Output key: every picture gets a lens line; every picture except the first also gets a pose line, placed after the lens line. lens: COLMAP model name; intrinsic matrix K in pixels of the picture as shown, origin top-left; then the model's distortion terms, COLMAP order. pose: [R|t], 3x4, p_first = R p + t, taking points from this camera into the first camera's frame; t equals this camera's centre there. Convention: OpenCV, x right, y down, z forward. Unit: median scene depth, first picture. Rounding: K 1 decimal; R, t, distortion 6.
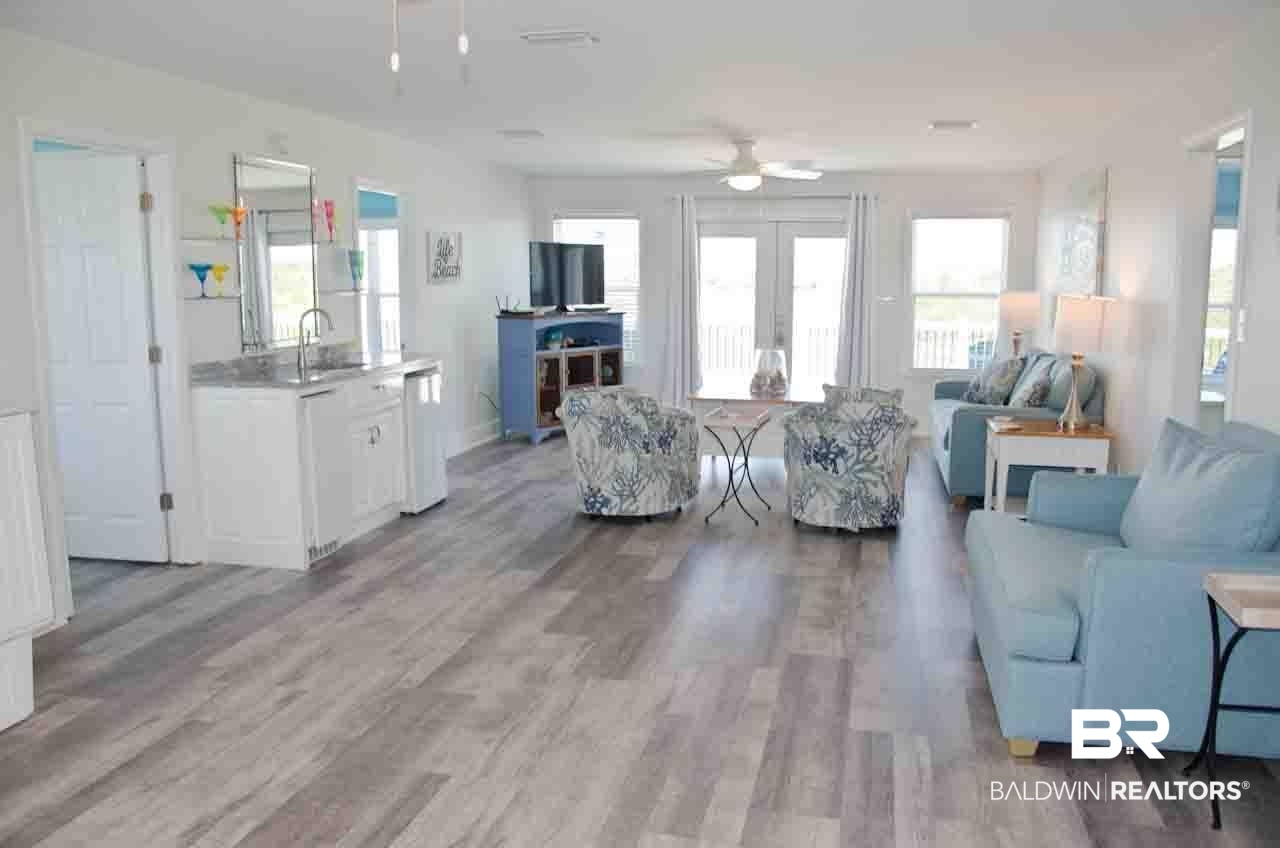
lens RADIAL K [[1003.0, 0, 661.6], [0, 1003.0, 439.5], [0, 0, 1]] dist [-0.149920, 0.094026]
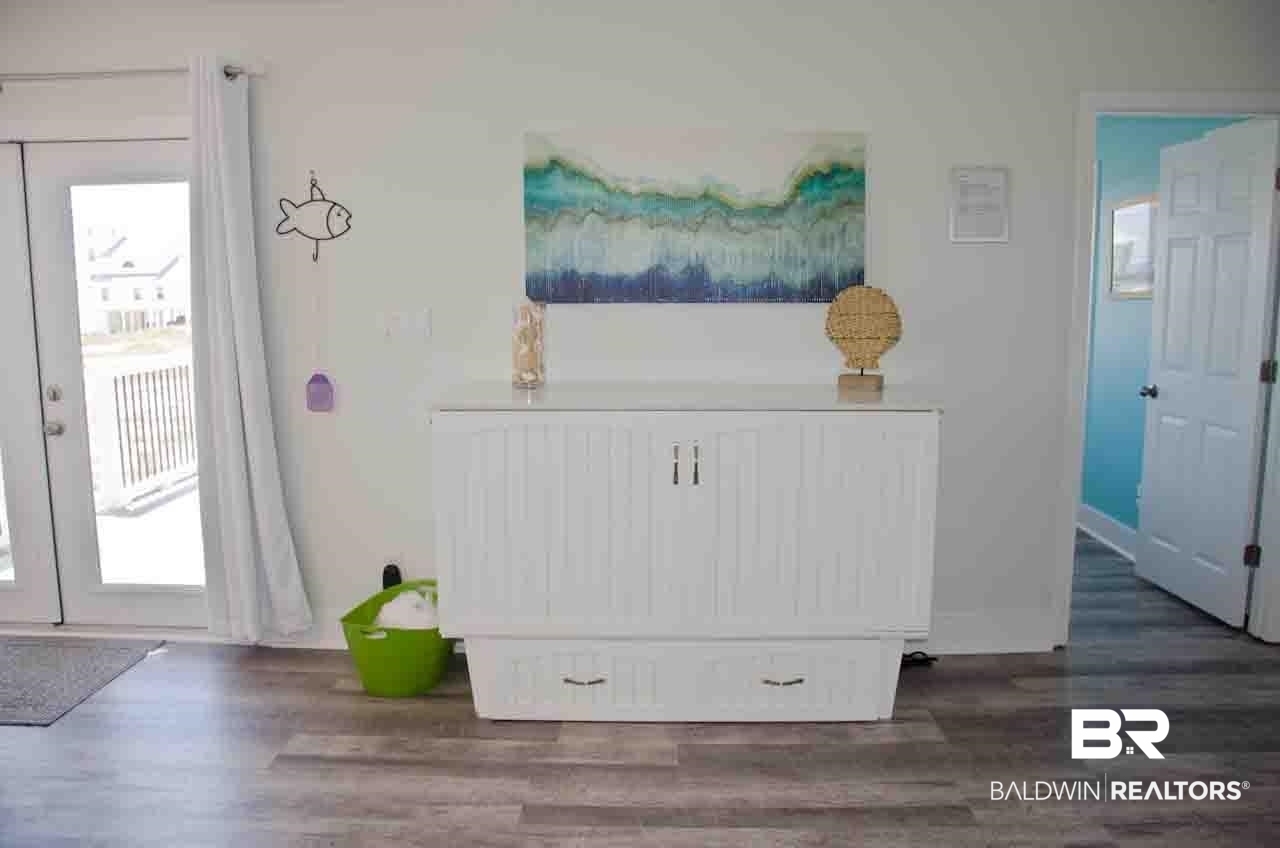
lens RADIAL K [[1003.0, 0, 648.5], [0, 1003.0, 435.1], [0, 0, 1]] dist [-0.149920, 0.094026]
pose [[0.183659, 0.149050, -0.971624, 0.121992], [-0.152534, 0.980786, 0.121624, -0.044060], [0.971083, 0.125868, 0.202865, 0.292409]]
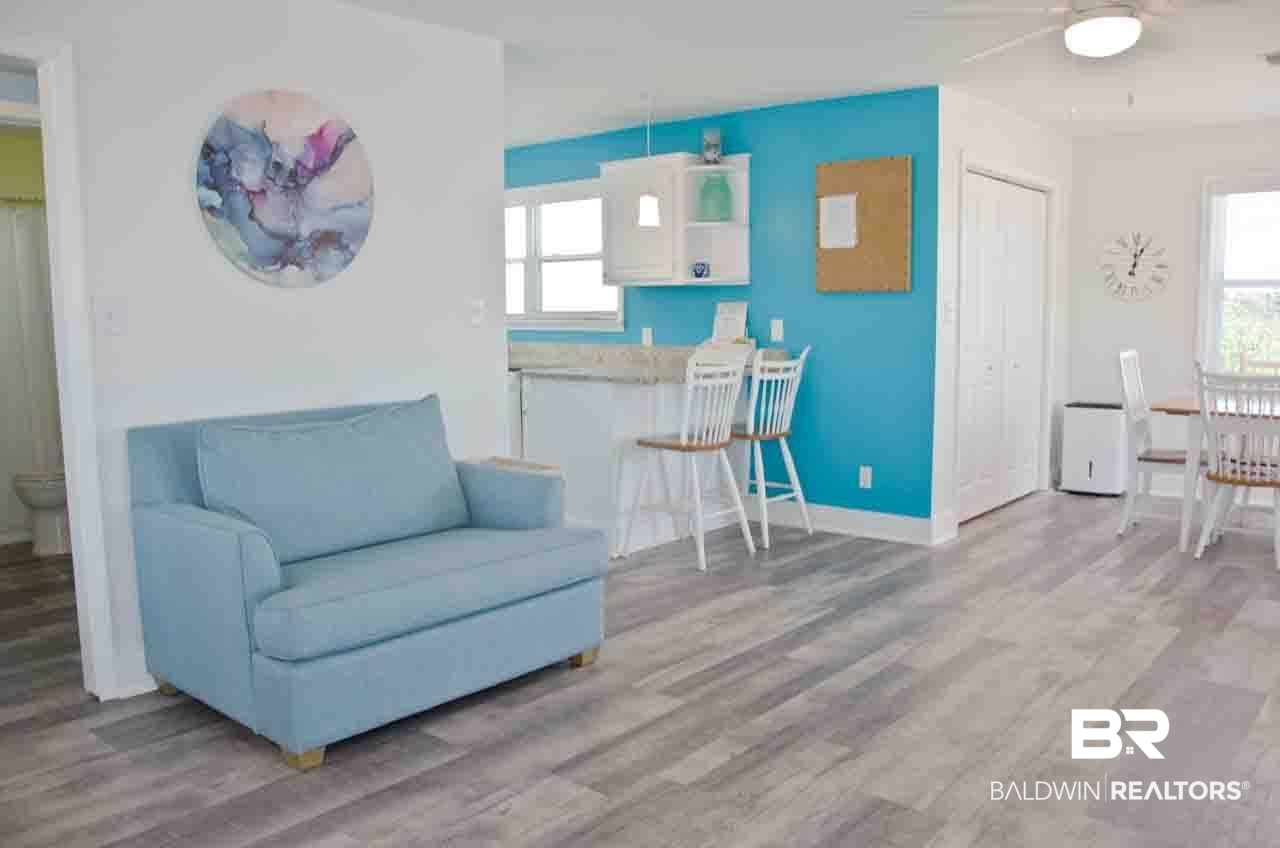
lens RADIAL K [[1003.0, 0, 638.5], [0, 1003.0, 430.7], [0, 0, 1]] dist [-0.149920, 0.094026]
pose [[-0.874769, -0.056580, 0.481226, -0.131819], [0.080483, 0.962396, 0.259454, -0.132449], [-0.477810, 0.265693, -0.837320, 0.991467]]
